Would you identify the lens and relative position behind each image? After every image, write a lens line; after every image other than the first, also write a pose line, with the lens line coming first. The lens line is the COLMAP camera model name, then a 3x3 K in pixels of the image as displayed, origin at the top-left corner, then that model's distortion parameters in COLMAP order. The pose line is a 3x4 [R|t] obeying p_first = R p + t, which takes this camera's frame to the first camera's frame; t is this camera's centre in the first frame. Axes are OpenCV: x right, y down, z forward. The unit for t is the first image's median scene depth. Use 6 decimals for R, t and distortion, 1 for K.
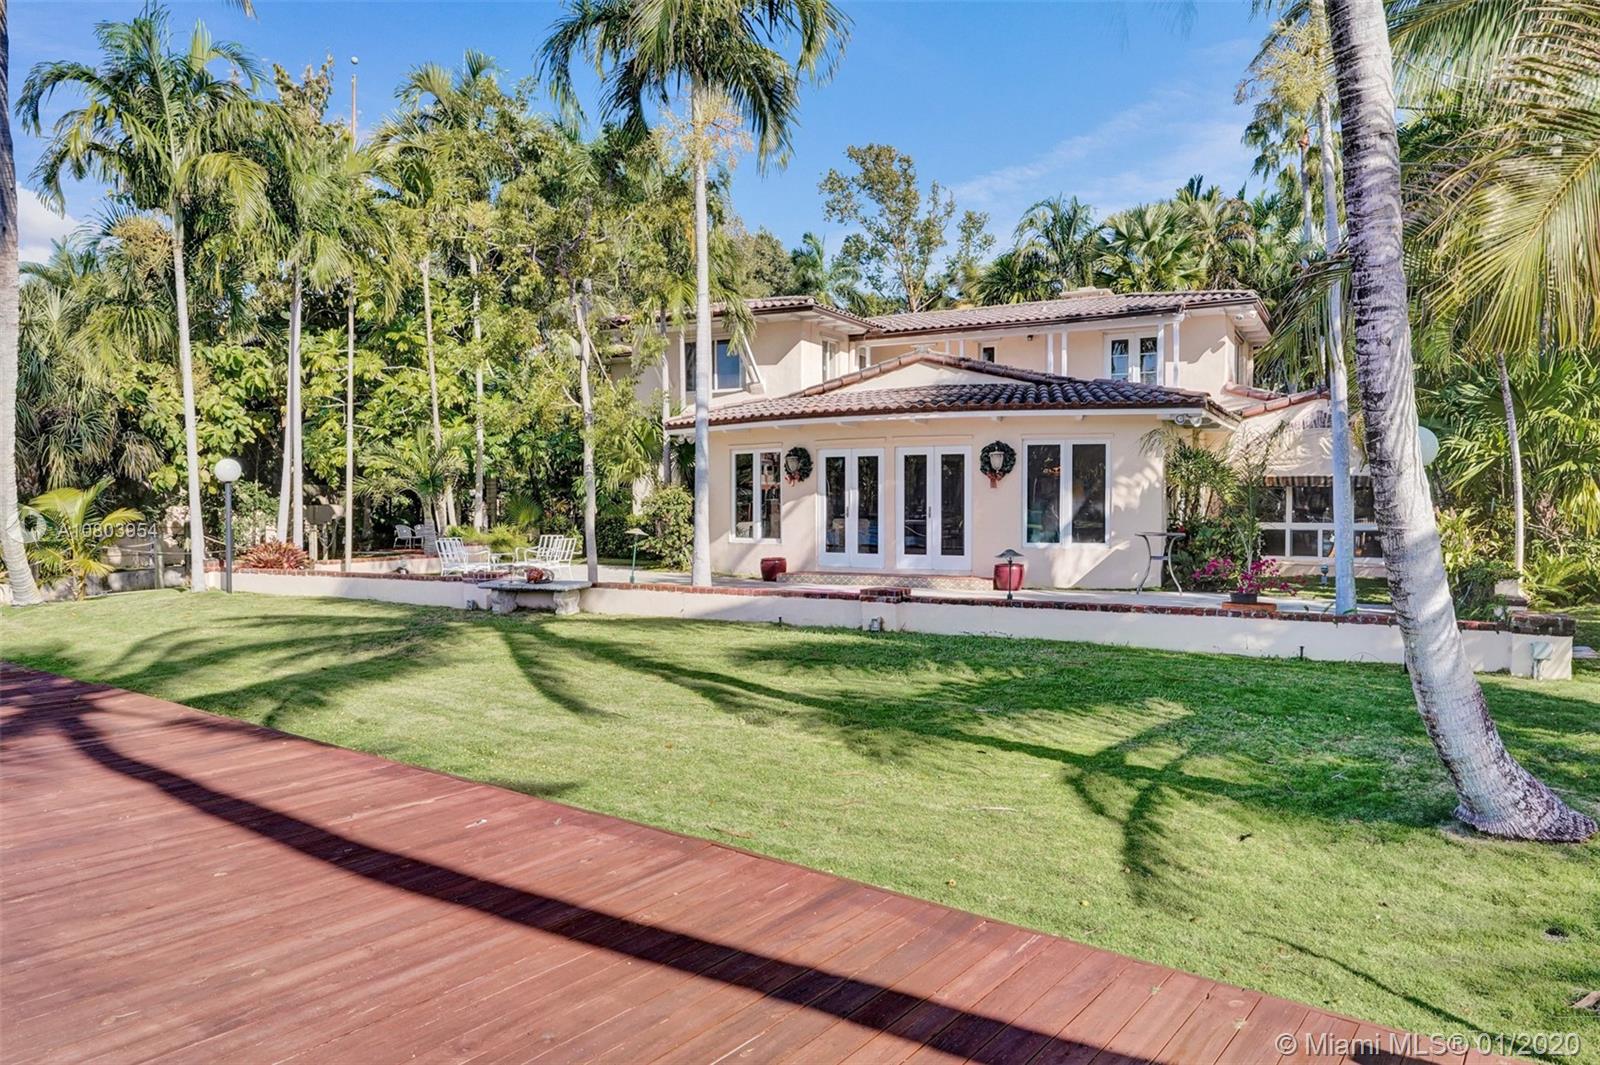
lens RADIAL K [[1031.3, 0, 797.3], [0, 1031.3, 503.8], [0, 0, 1]] dist [0.034497, -0.030600]
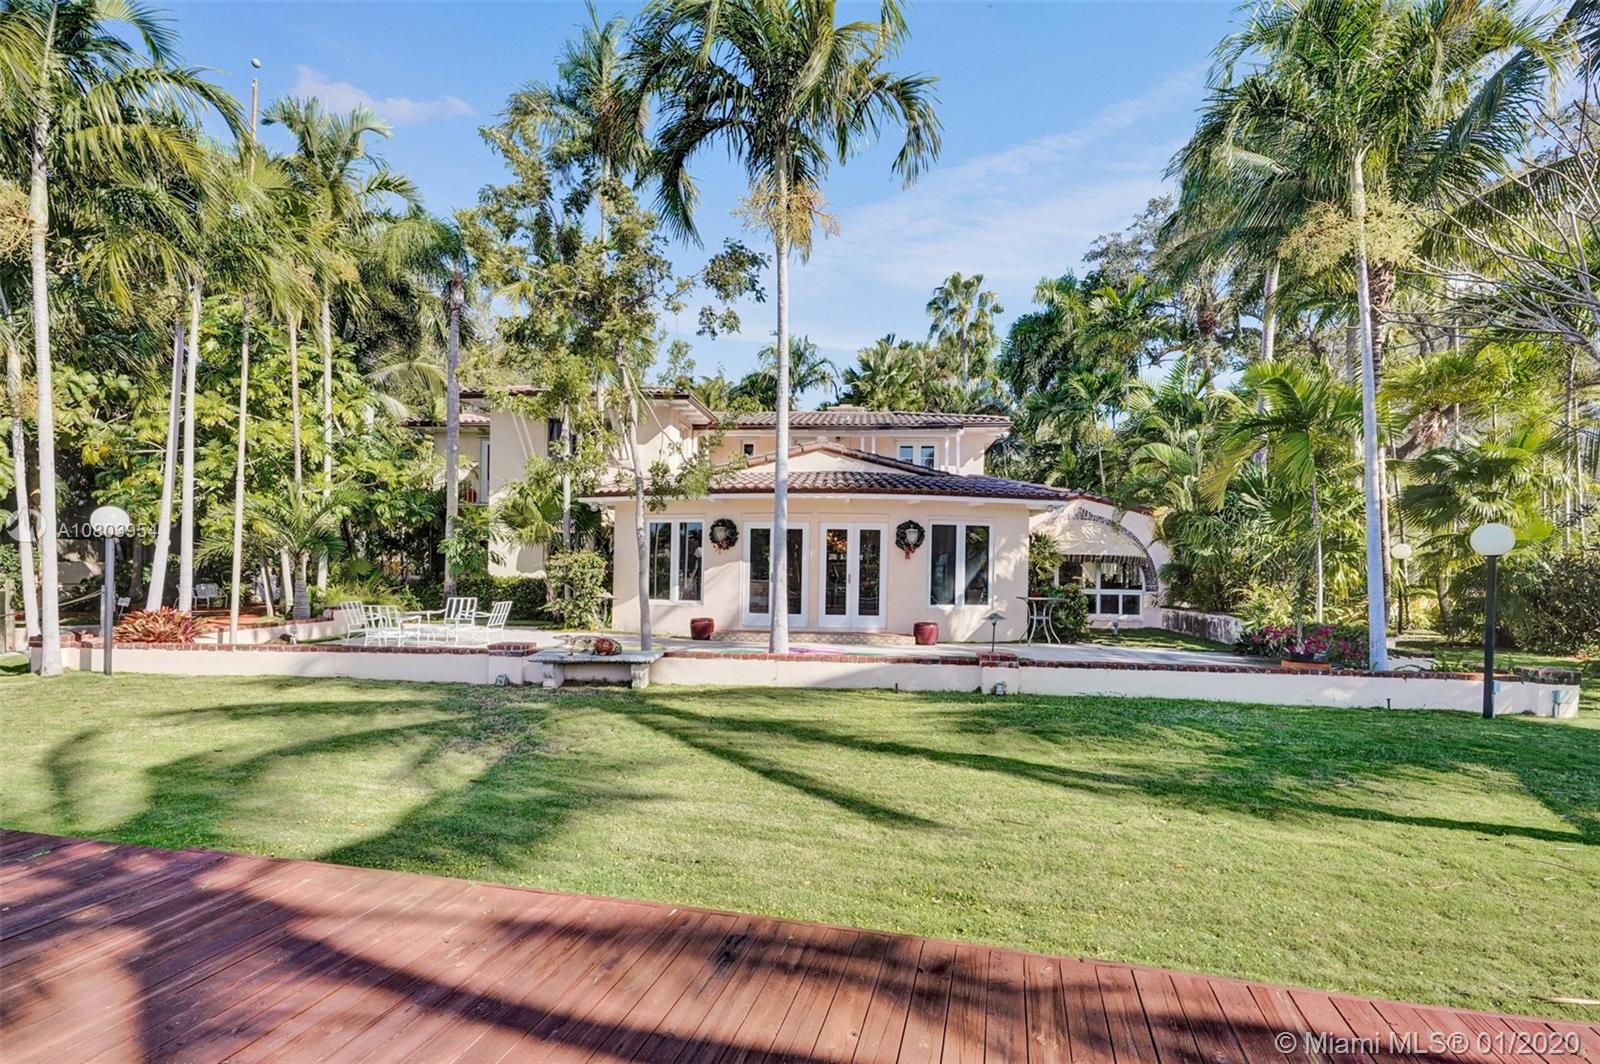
lens RADIAL K [[793.3, 0, 801.6], [0, 793.3, 519.5], [0, 0, 1]] dist [-0.001248, 0.003112]
pose [[0.924387, 0.037956, 0.379564, -0.281228], [-0.015703, 0.997980, -0.061554, -0.002907], [-0.381134, 0.050939, 0.923116, 0.202141]]
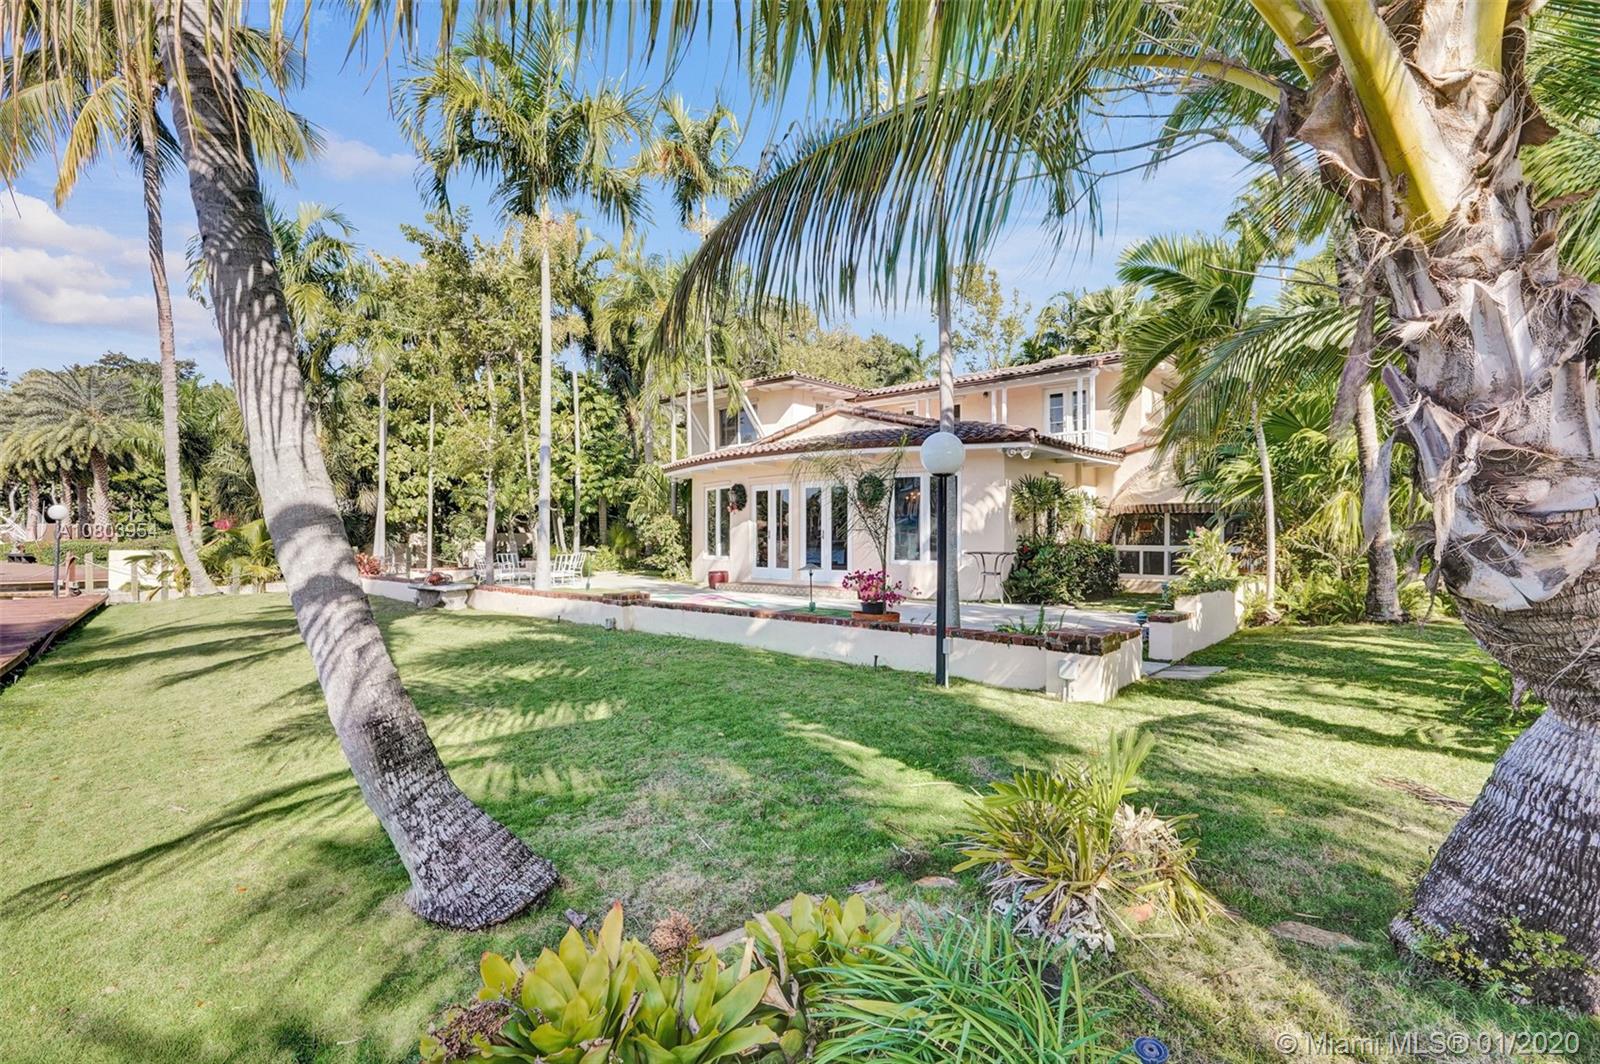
lens RADIAL K [[745.1, 0, 772.4], [0, 745.1, 523.5], [0, 0, 1]] dist [-0.002001, 0.000555]
pose [[0.974153, -0.000660, -0.225889, 0.285584], [-0.003127, 0.999860, -0.016408, 0.010477], [0.225869, 0.016690, 0.974015, 0.137129]]
